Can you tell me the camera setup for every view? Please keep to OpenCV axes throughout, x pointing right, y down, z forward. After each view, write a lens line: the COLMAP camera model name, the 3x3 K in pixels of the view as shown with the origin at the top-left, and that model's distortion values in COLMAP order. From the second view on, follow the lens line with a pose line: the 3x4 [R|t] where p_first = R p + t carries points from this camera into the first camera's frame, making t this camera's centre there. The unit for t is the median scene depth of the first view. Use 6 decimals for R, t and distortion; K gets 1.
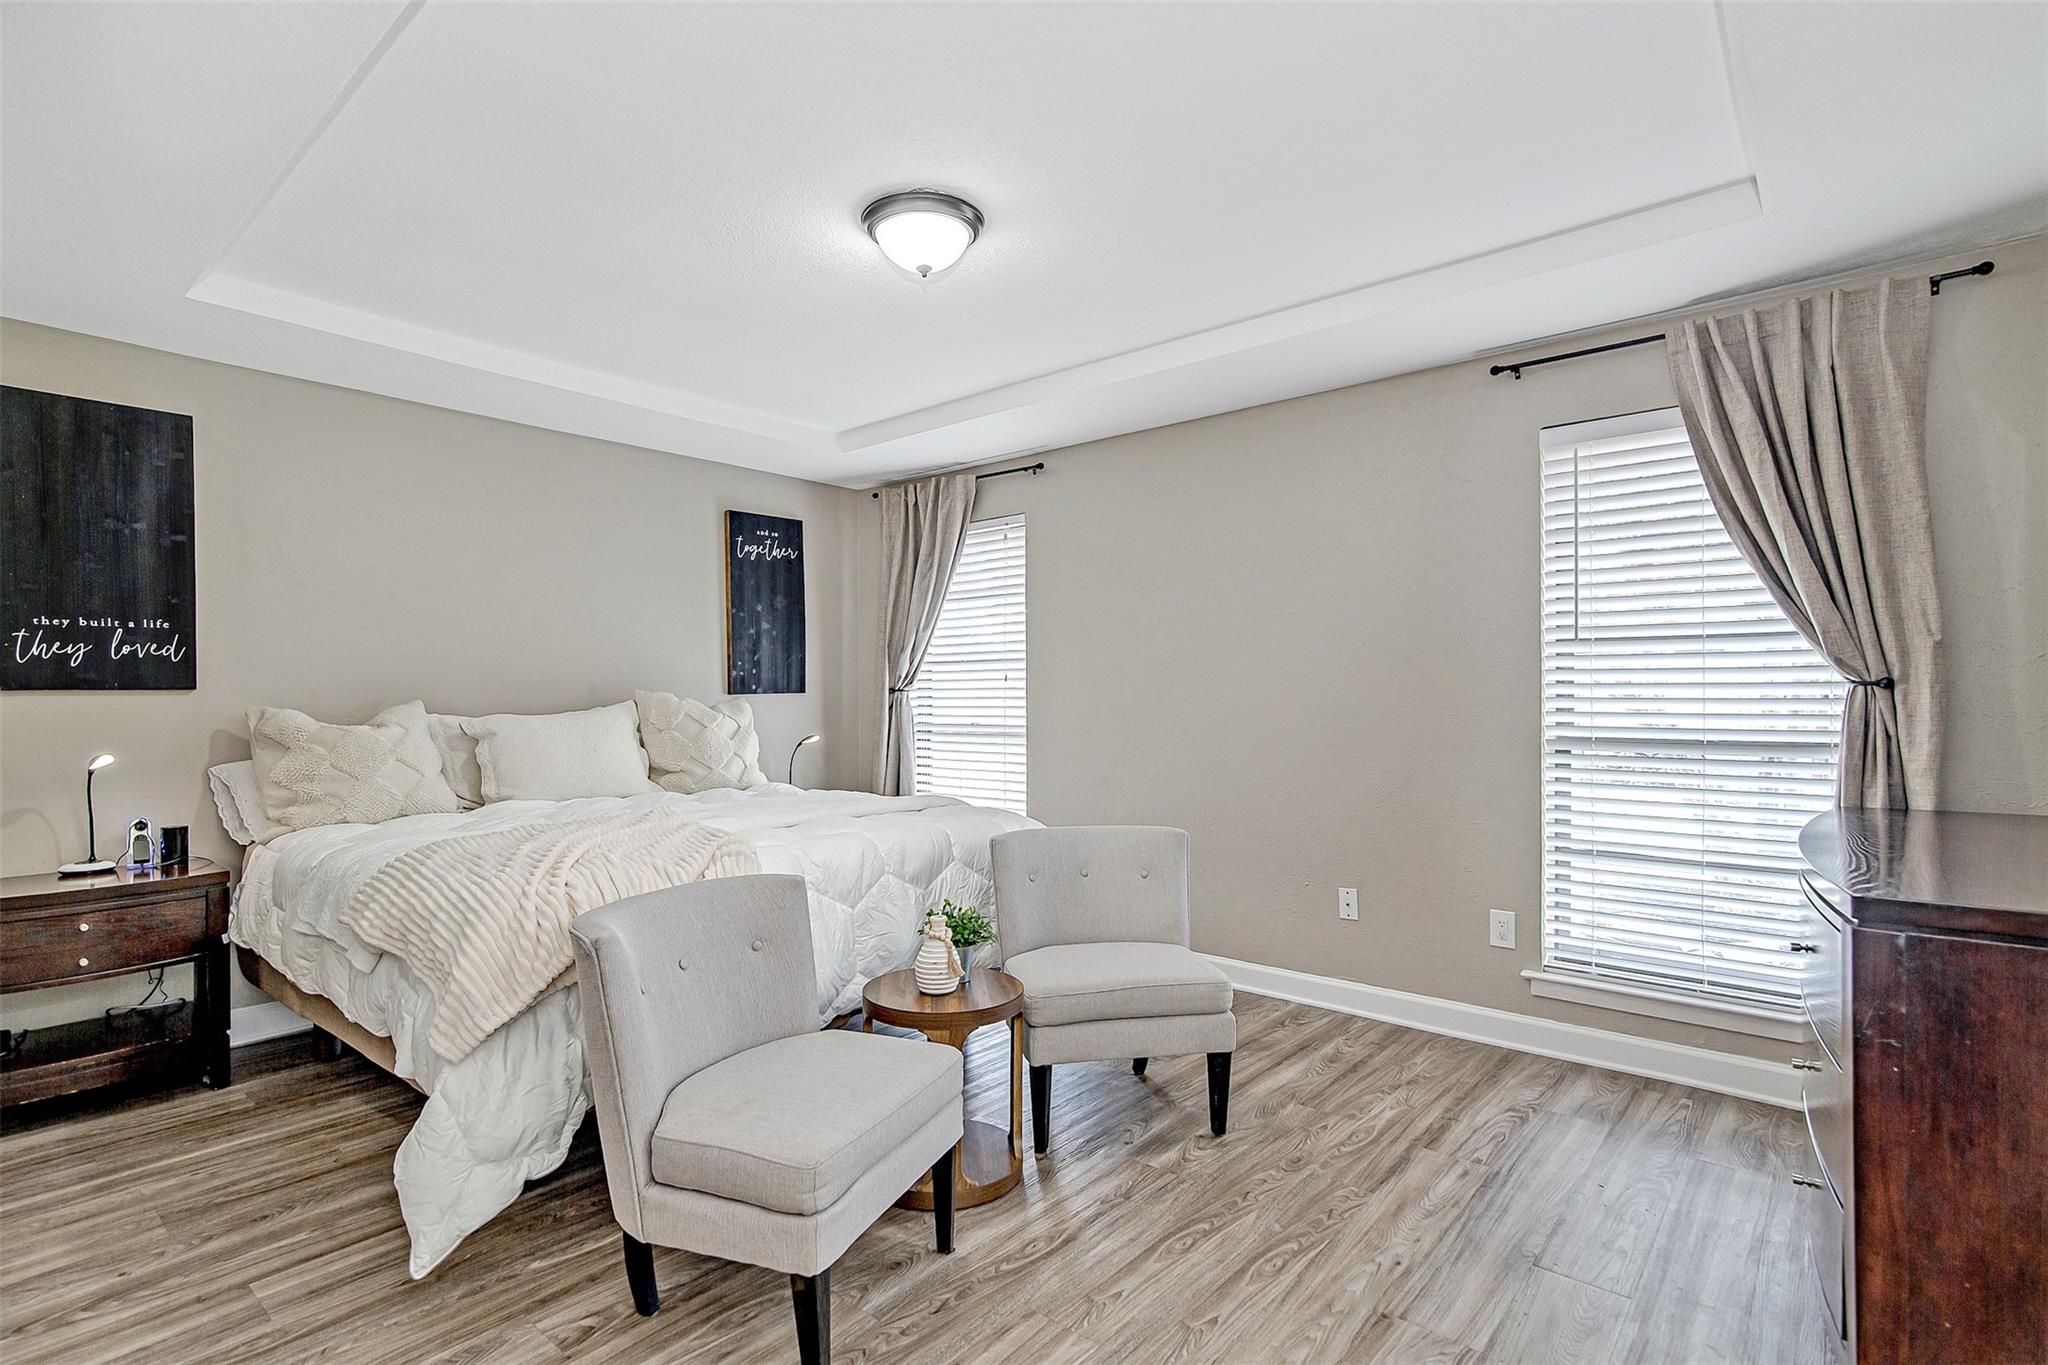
lens RADIAL K [[957.9, 0, 1024.0], [0, 957.9, 682.5], [0, 0, 1]] dist [-0.002607, 0.000519]
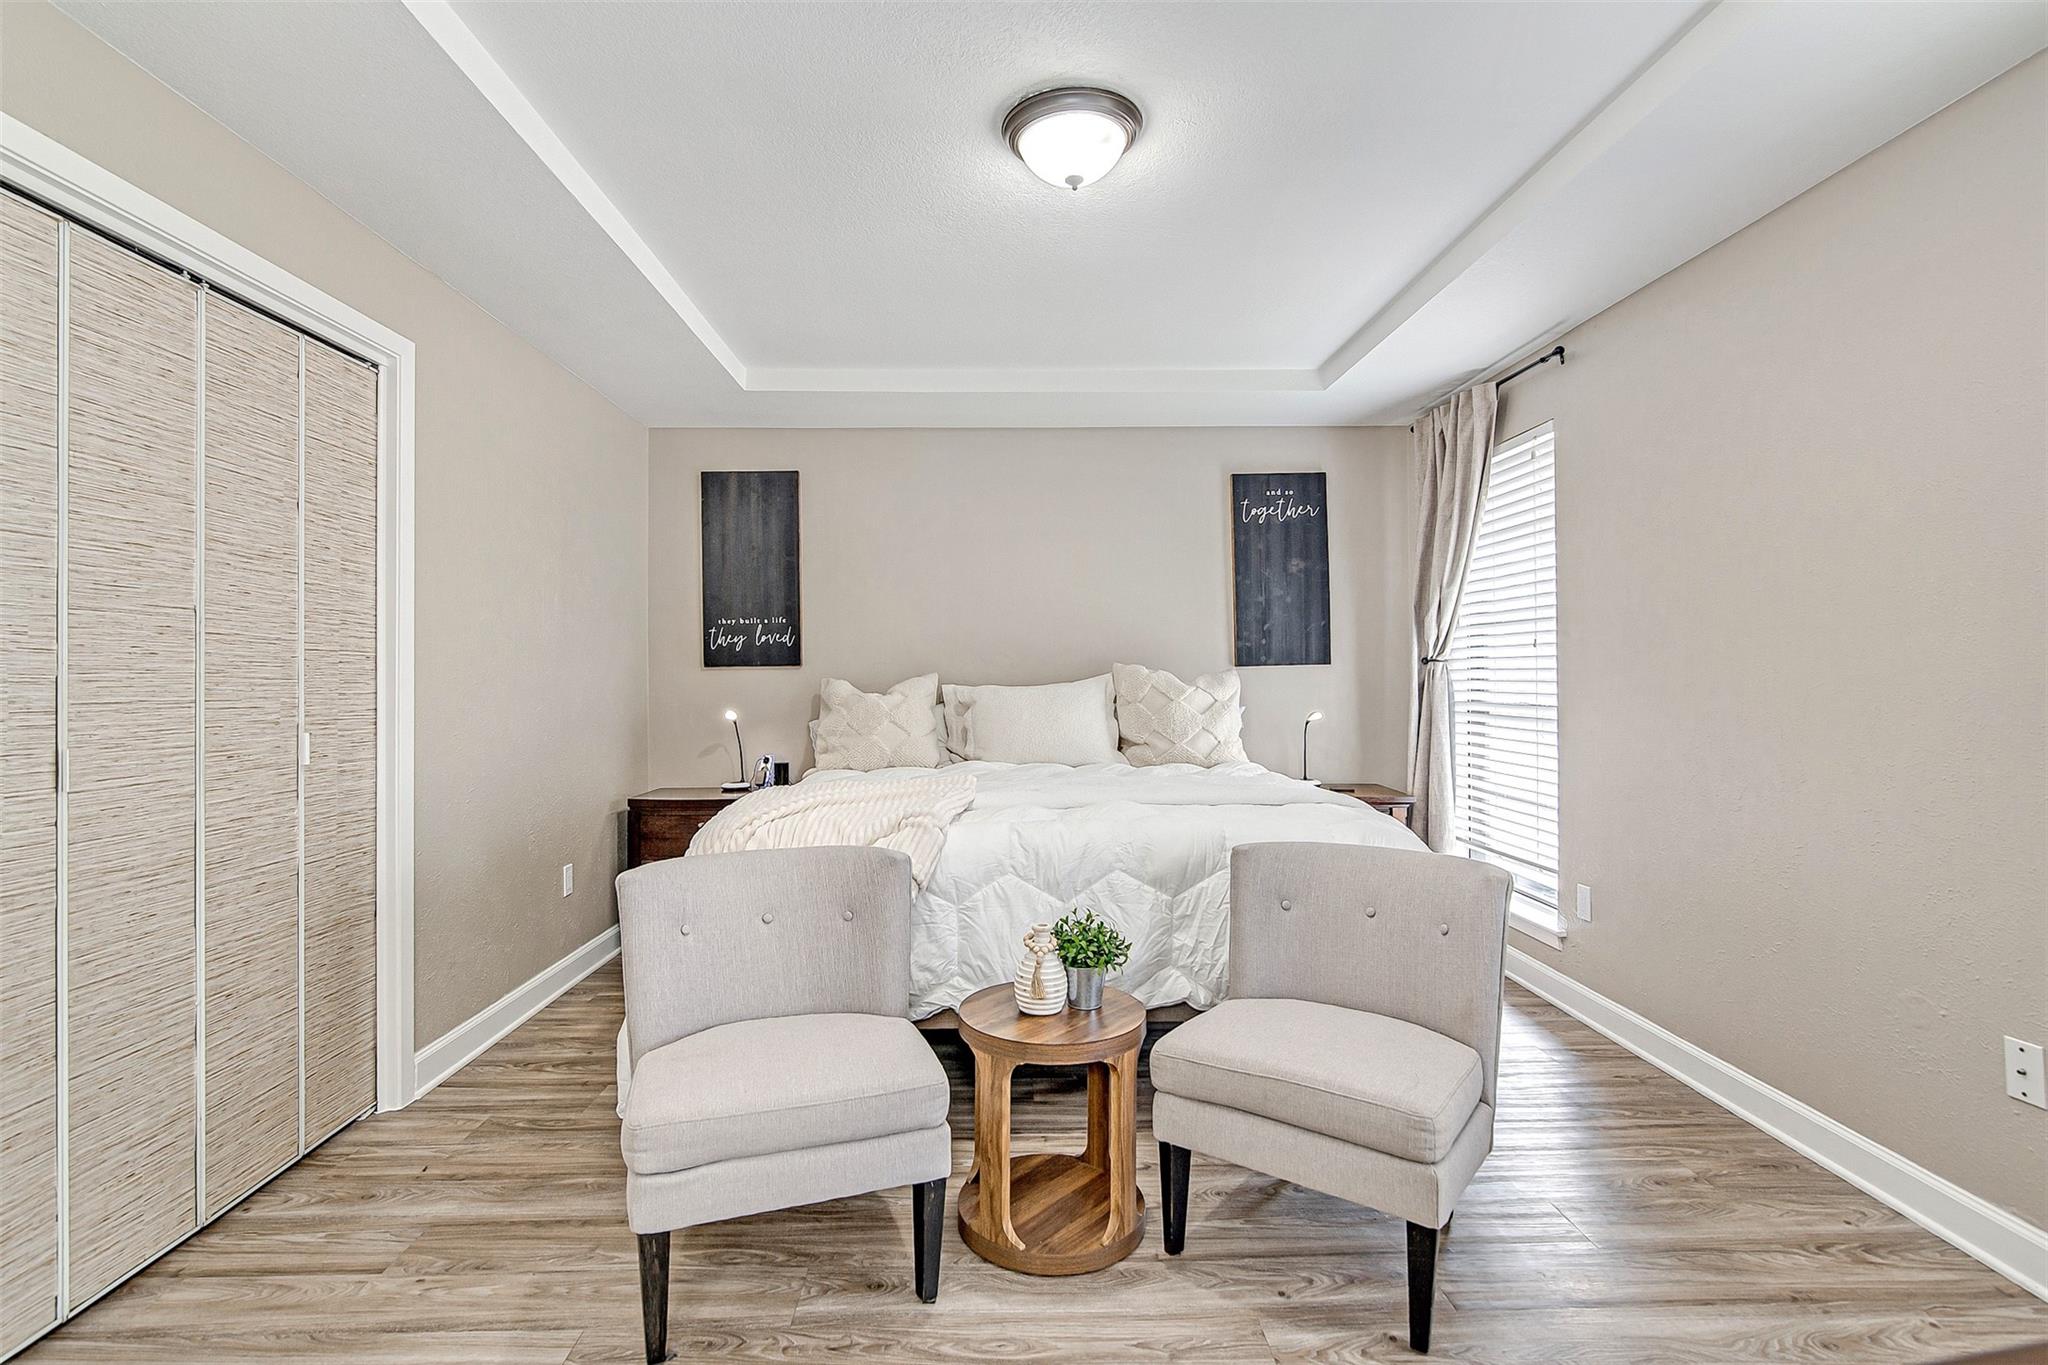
lens RADIAL K [[967.7, 0, 1029.0], [0, 967.7, 656.5], [0, 0, 1]] dist [-0.010723, 0.000262]
pose [[0.673066, -0.012704, -0.739473, 0.300857], [0.015394, 0.999876, -0.003166, 0.002514], [0.739422, -0.009253, 0.673178, 0.221916]]
